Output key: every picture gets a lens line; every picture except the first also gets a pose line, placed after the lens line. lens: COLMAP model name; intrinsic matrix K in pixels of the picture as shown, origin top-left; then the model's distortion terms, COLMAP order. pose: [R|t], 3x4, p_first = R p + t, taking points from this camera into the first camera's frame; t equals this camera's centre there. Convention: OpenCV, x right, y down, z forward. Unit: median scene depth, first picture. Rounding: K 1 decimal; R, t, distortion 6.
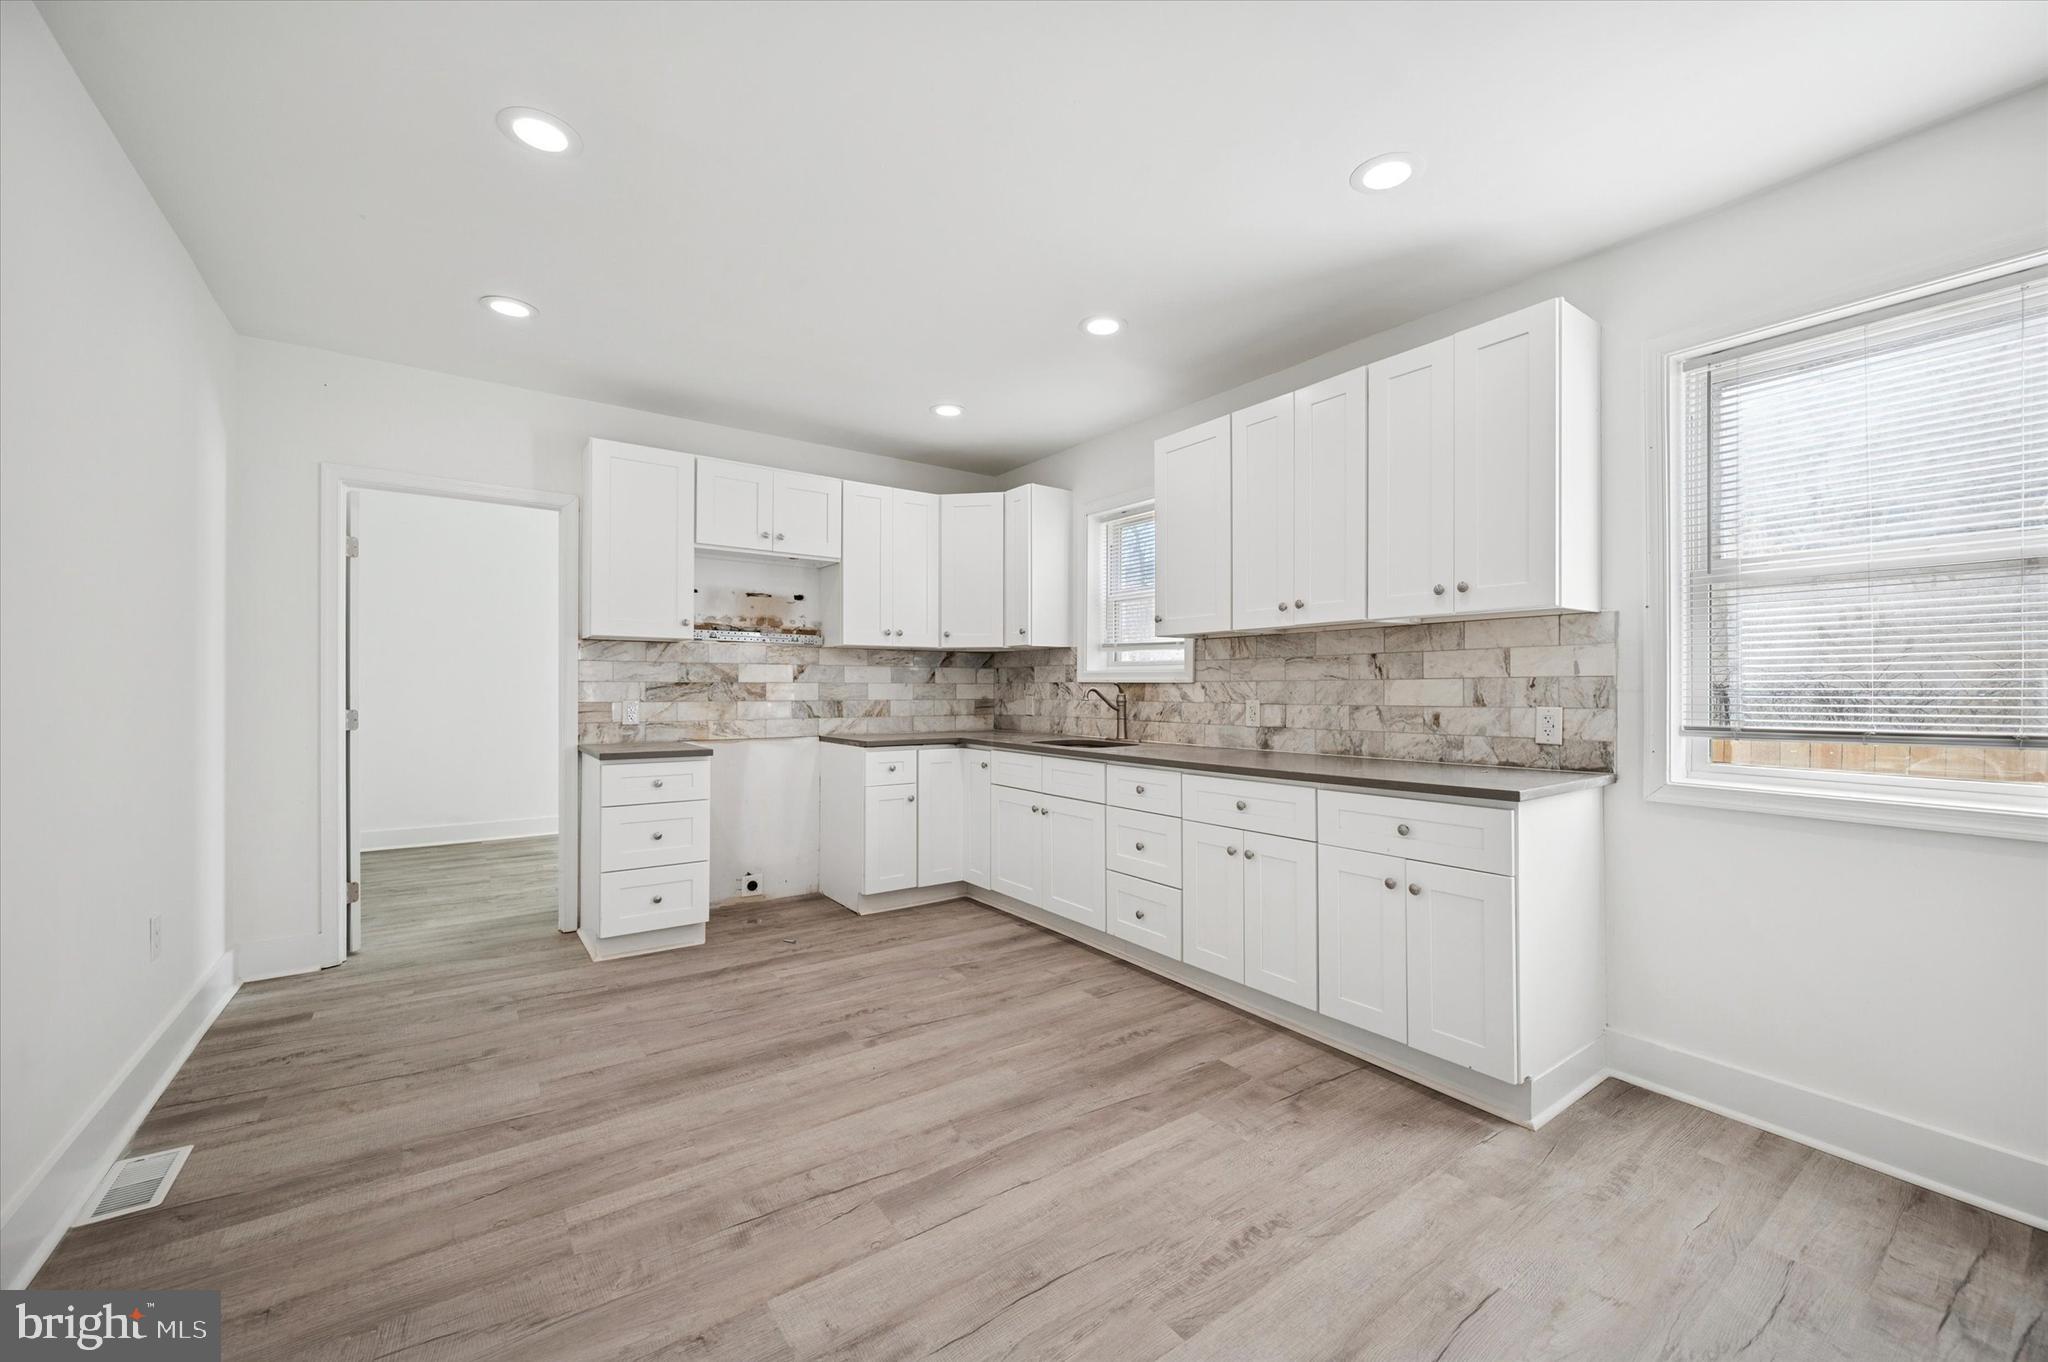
lens RADIAL K [[801.0, 0, 1024.0], [0, 801.0, 681.0], [0, 0, 1]] dist [0.000017, -0.000216]
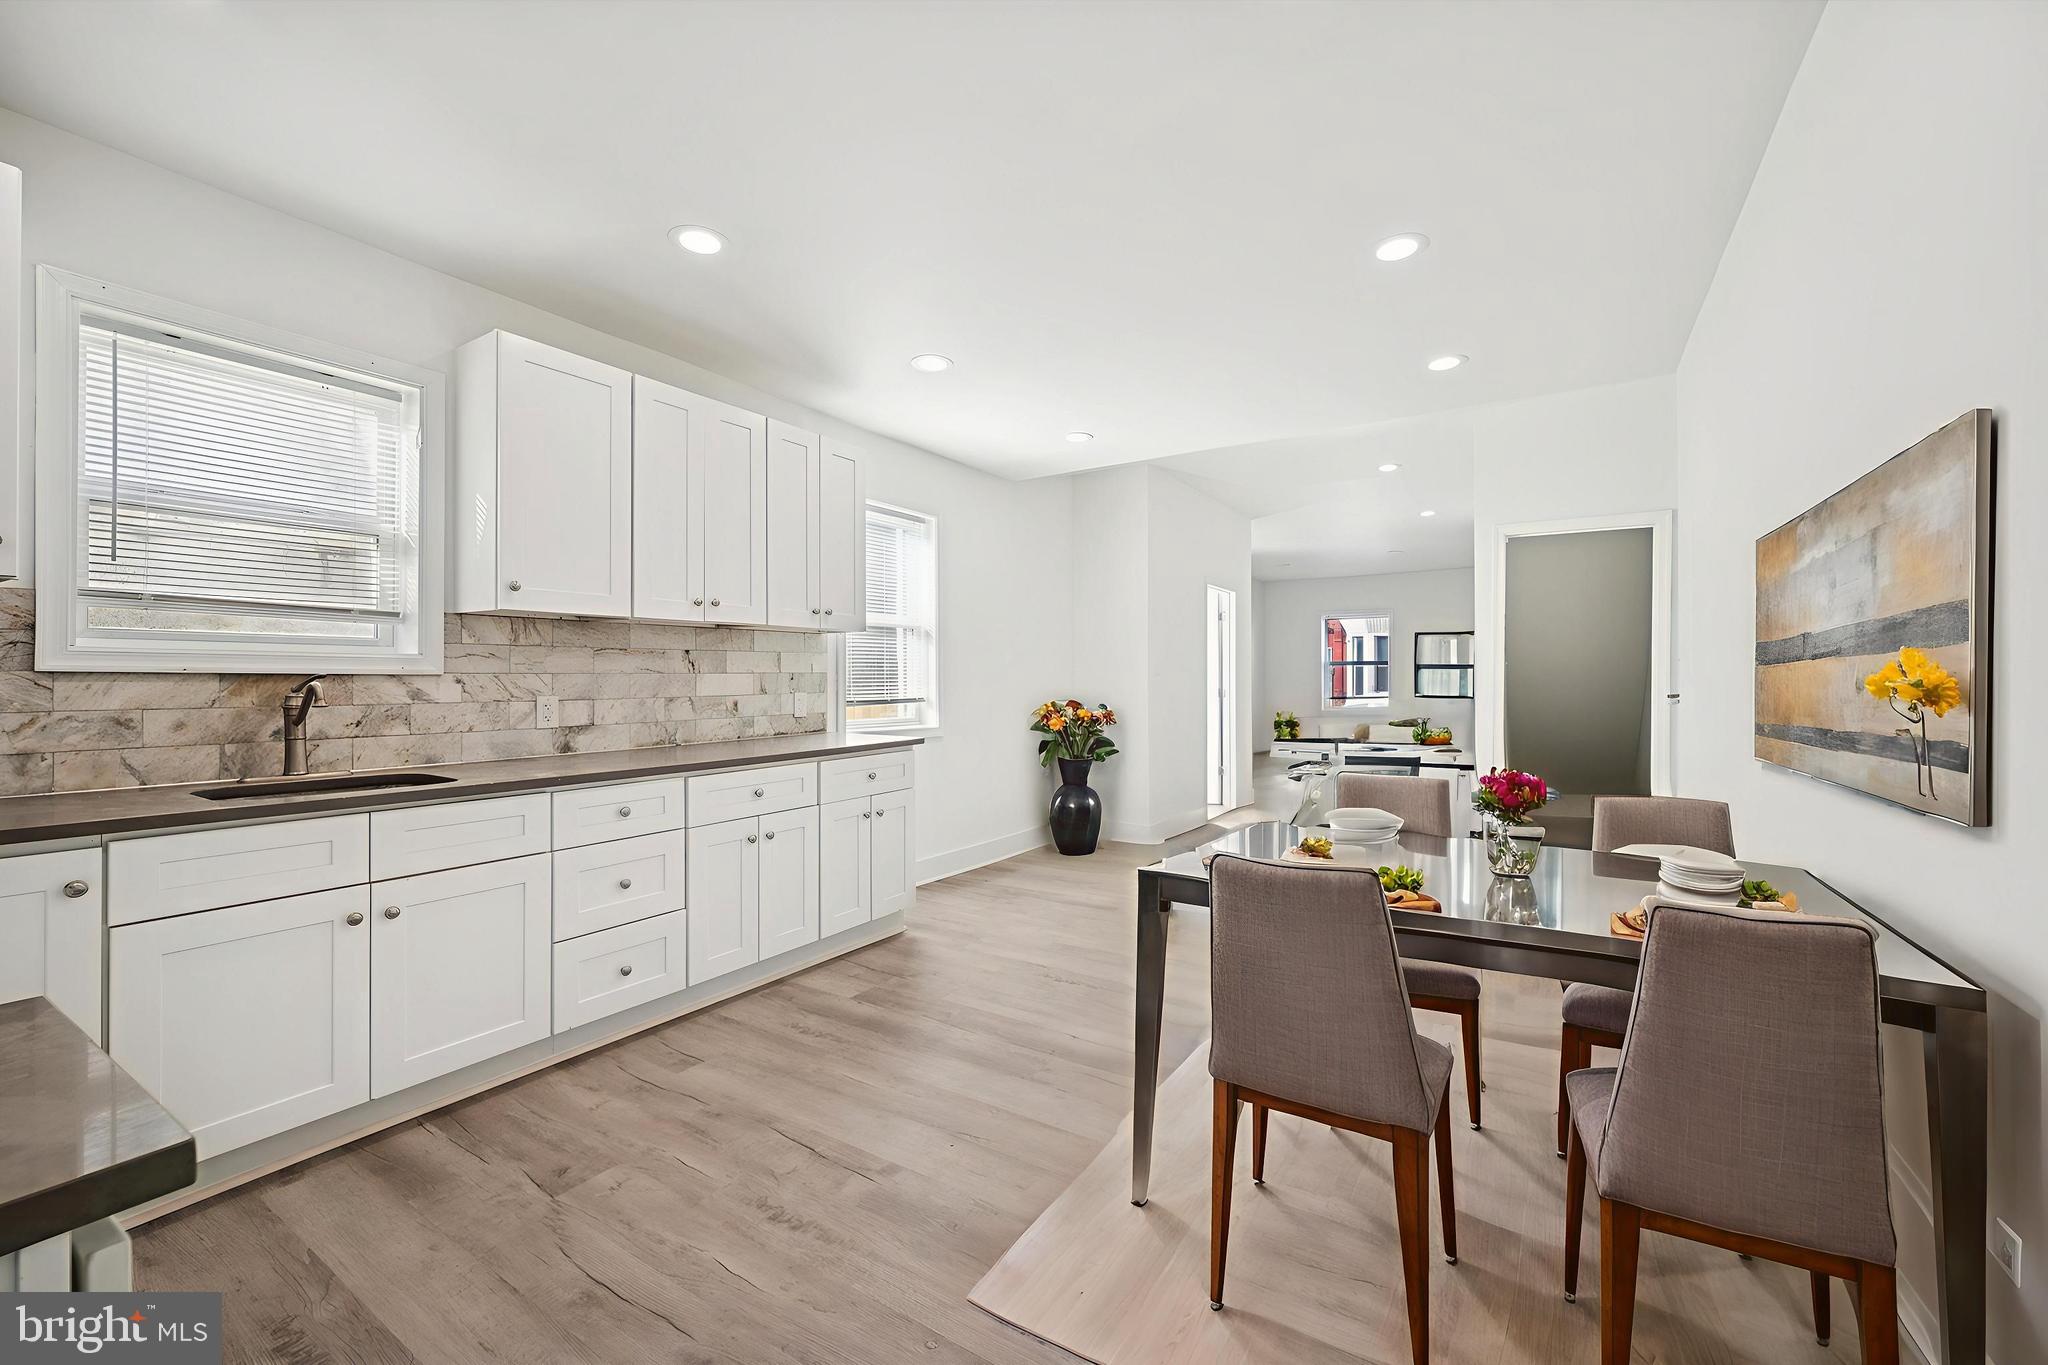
lens RADIAL K [[831.8, 0, 1025.5], [0, 831.8, 674.9], [0, 0, 1]] dist [-0.000397, -0.000132]
pose [[-0.379144, 0.000925, 0.925337, -0.789404], [-0.007814, 0.999961, -0.004201, 0.001666], [-0.925305, -0.008824, -0.379122, 0.984162]]
